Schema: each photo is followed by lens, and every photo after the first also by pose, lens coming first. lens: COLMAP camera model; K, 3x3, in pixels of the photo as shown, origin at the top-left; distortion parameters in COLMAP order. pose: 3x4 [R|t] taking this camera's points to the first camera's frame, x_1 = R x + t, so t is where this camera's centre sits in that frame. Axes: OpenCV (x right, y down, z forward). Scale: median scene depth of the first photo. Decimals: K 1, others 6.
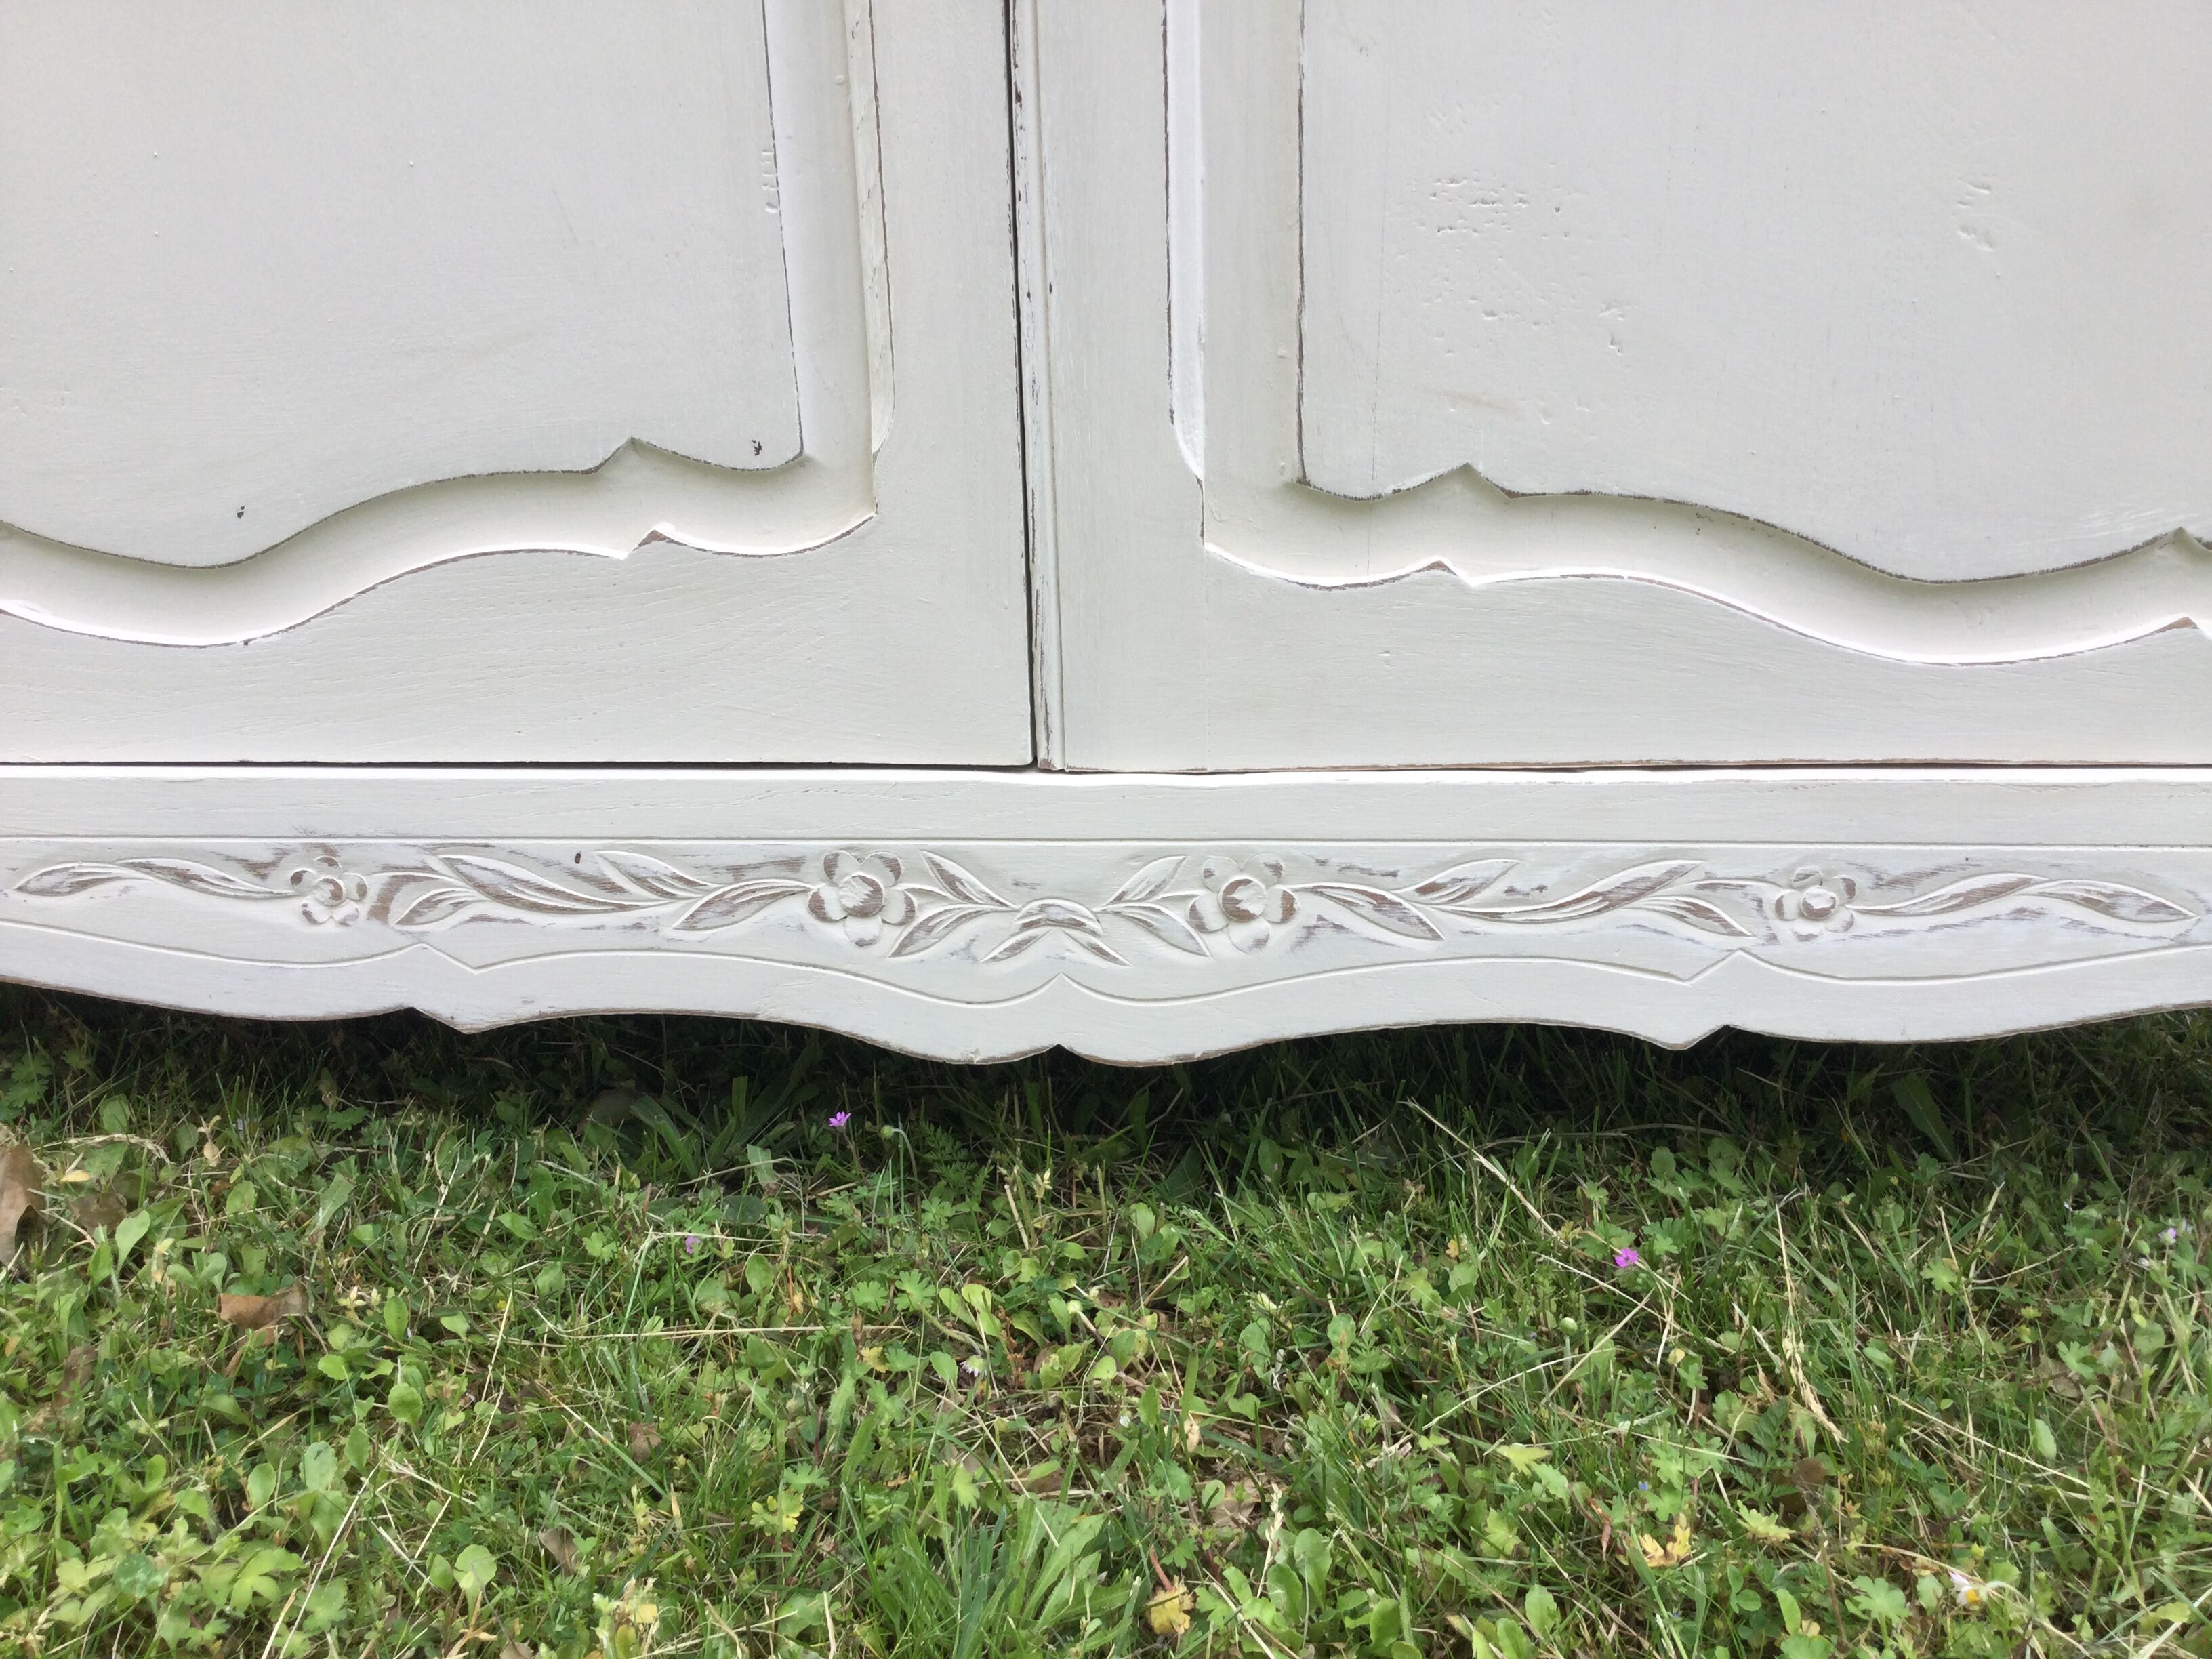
lens RADIAL K [[1990.8, 0, 1105.1], [0, 1990.8, 867.4], [0, 0, 1]] dist [0.105976, -0.195324]
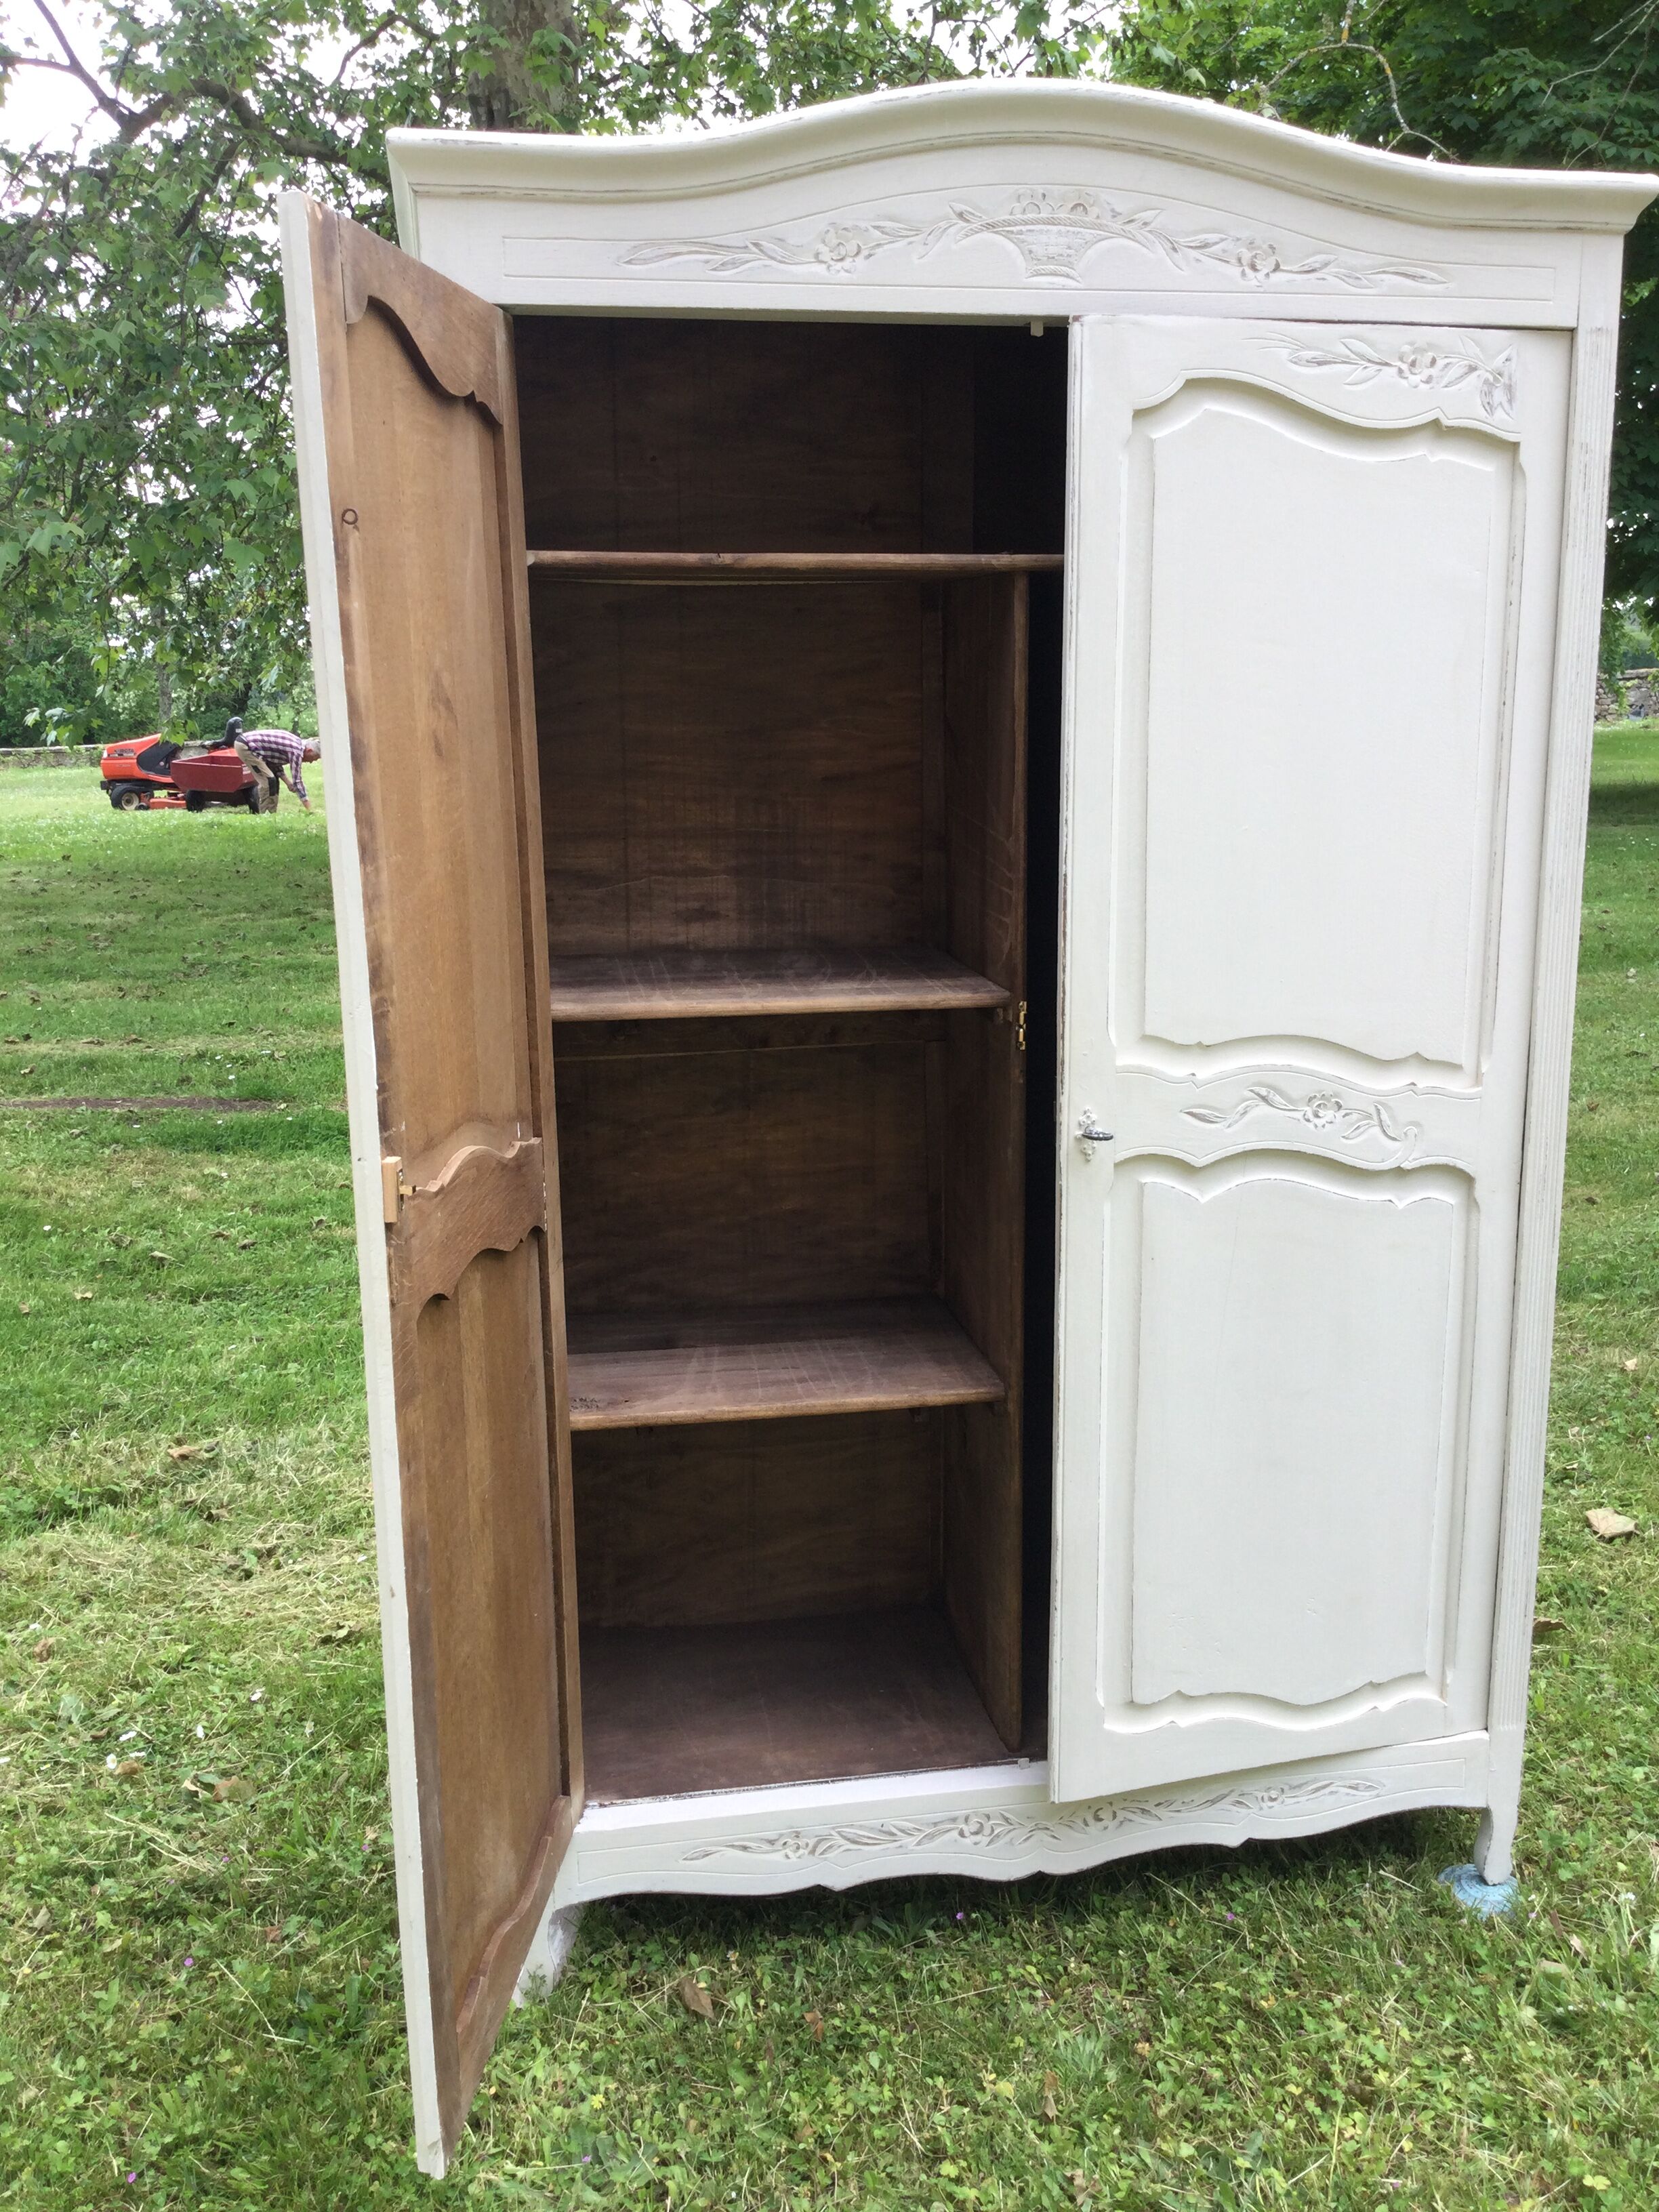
lens RADIAL K [[1986.0, 0, 838.4], [0, 1986.0, 1101.2], [0, 0, 1]] dist [0.115841, -0.239668]
pose [[0.967799, -0.035785, 0.249166, -1.051481], [0.072705, 0.987395, -0.140589, -0.662882], [-0.240994, 0.154178, 0.958202, -2.024198]]
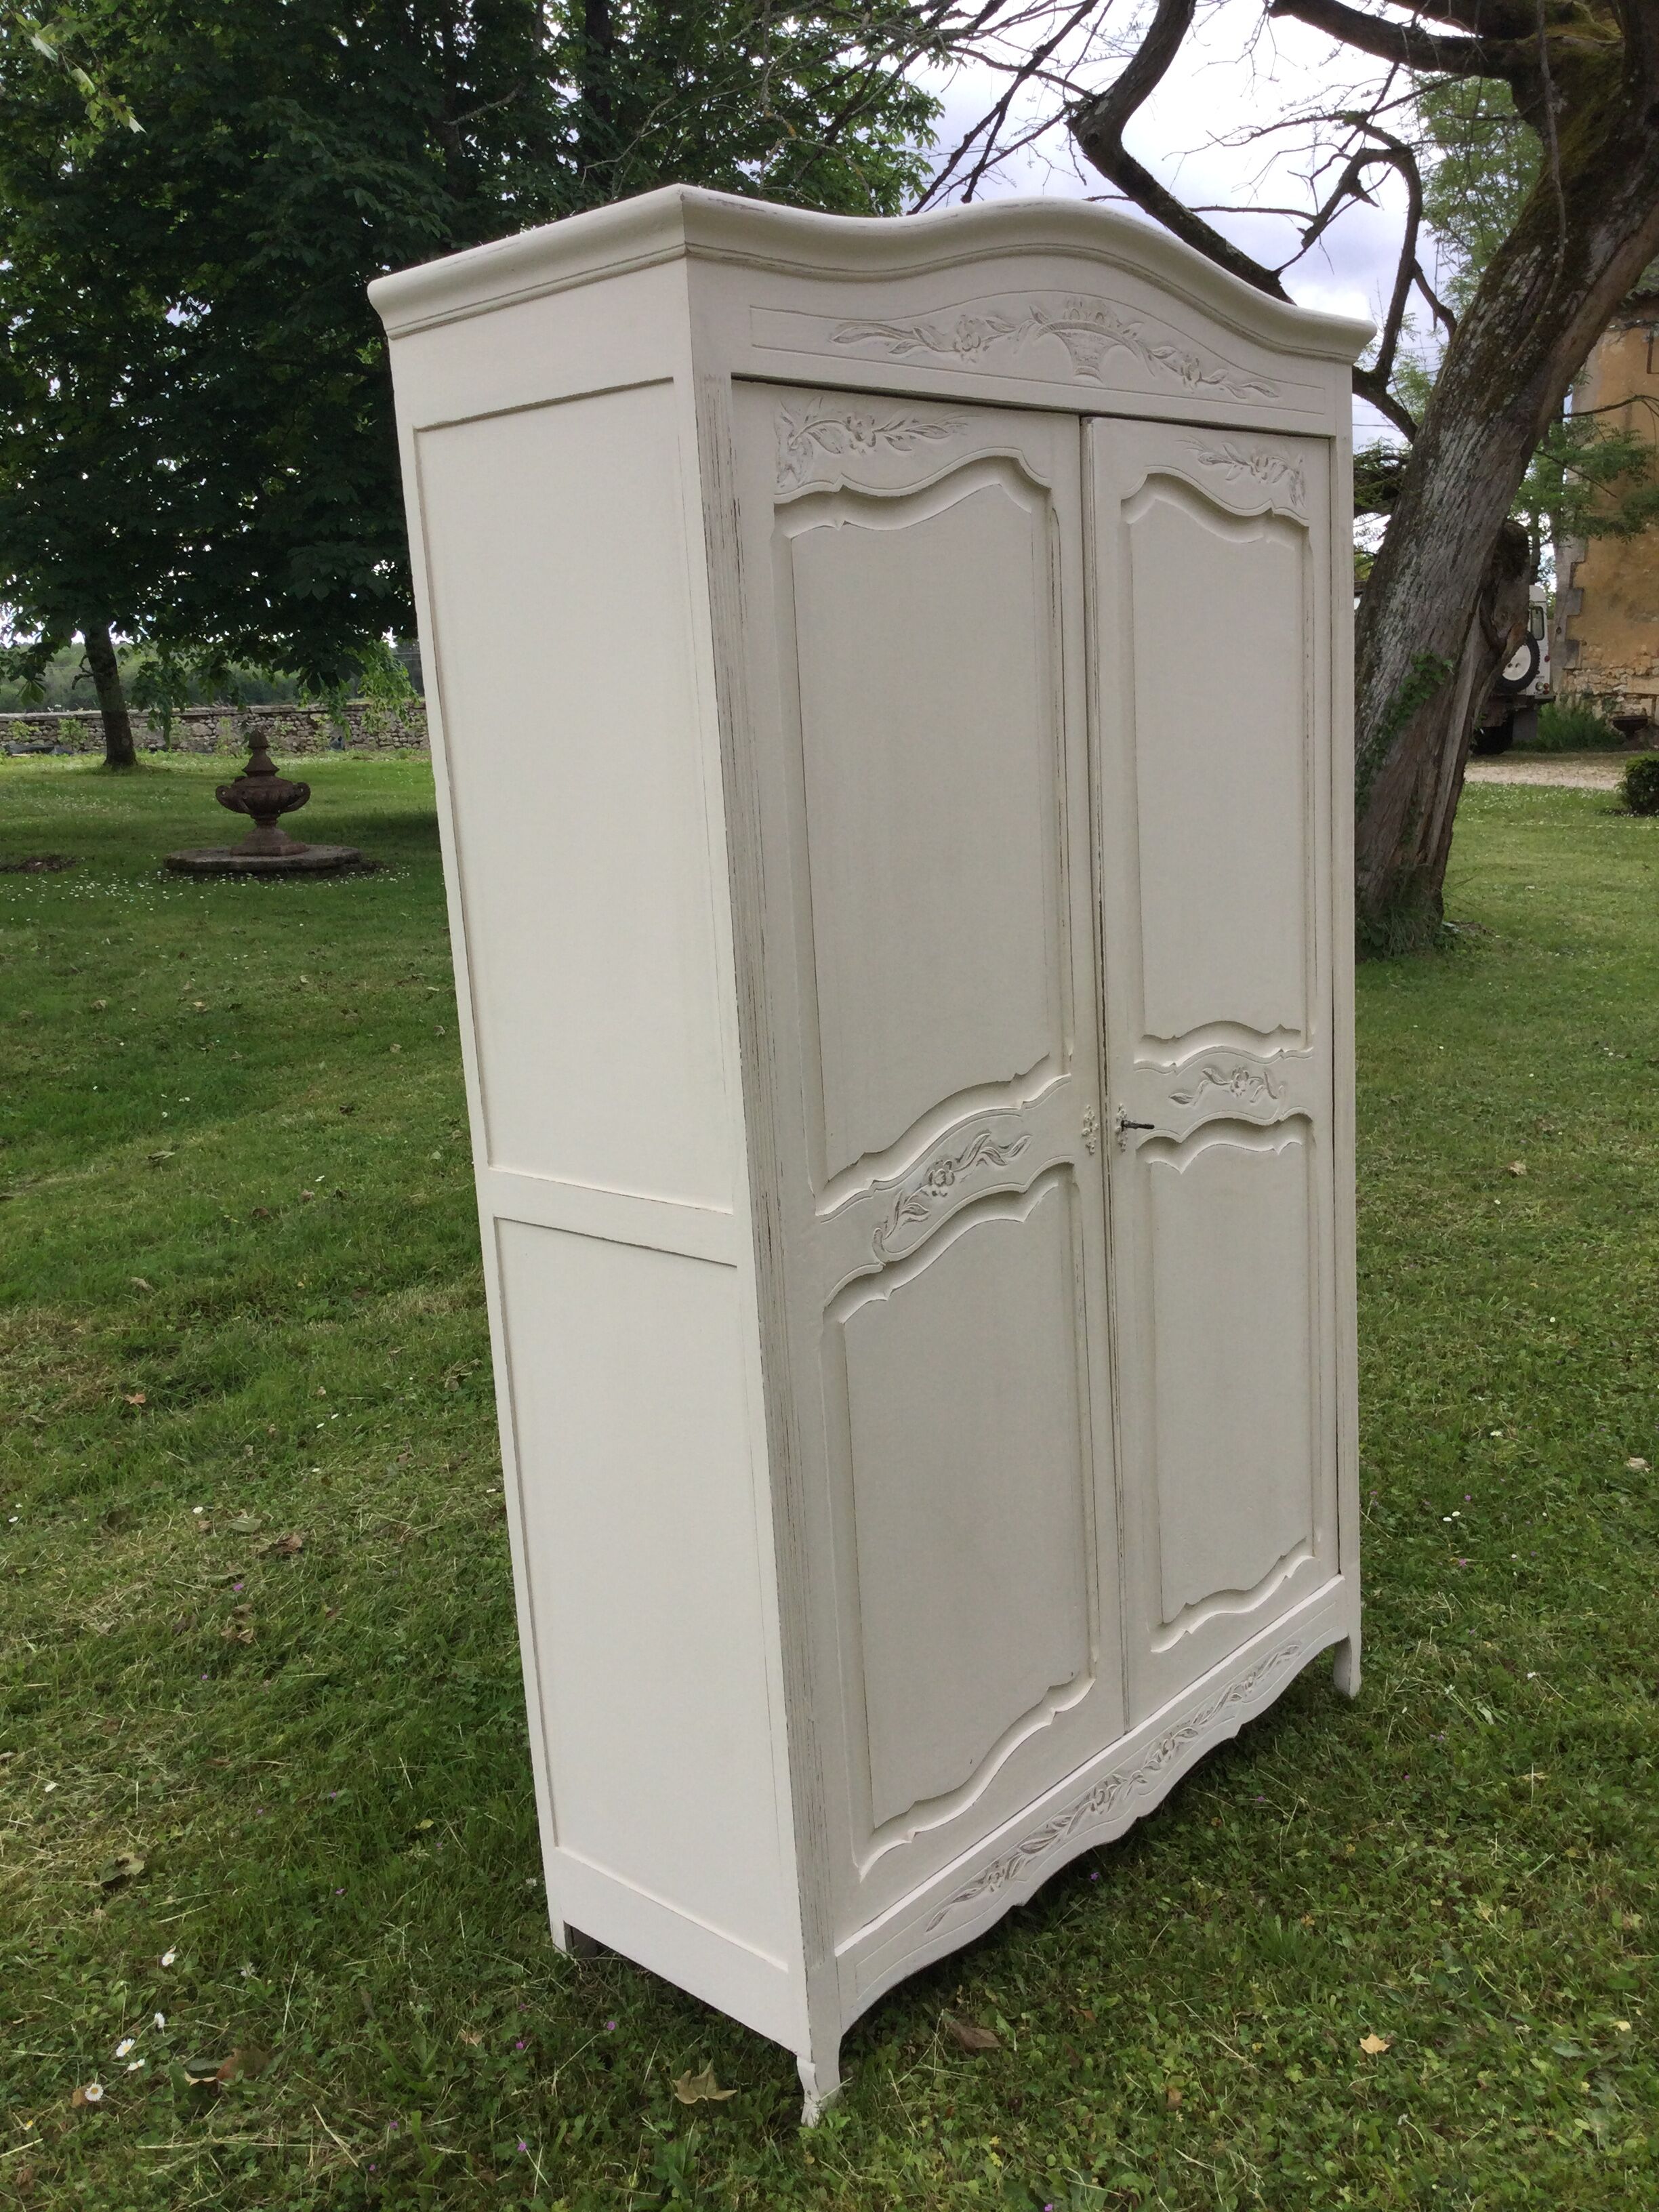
lens RADIAL K [[1982.1, 0, 829.8], [0, 1982.1, 1104.5], [0, 0, 1]] dist [0.134107, -0.282821]
pose [[0.608601, -0.168745, 0.775326, -2.764942], [0.320584, 0.946115, -0.045731, -1.050583], [-0.725831, 0.276389, 0.629904, -1.029459]]
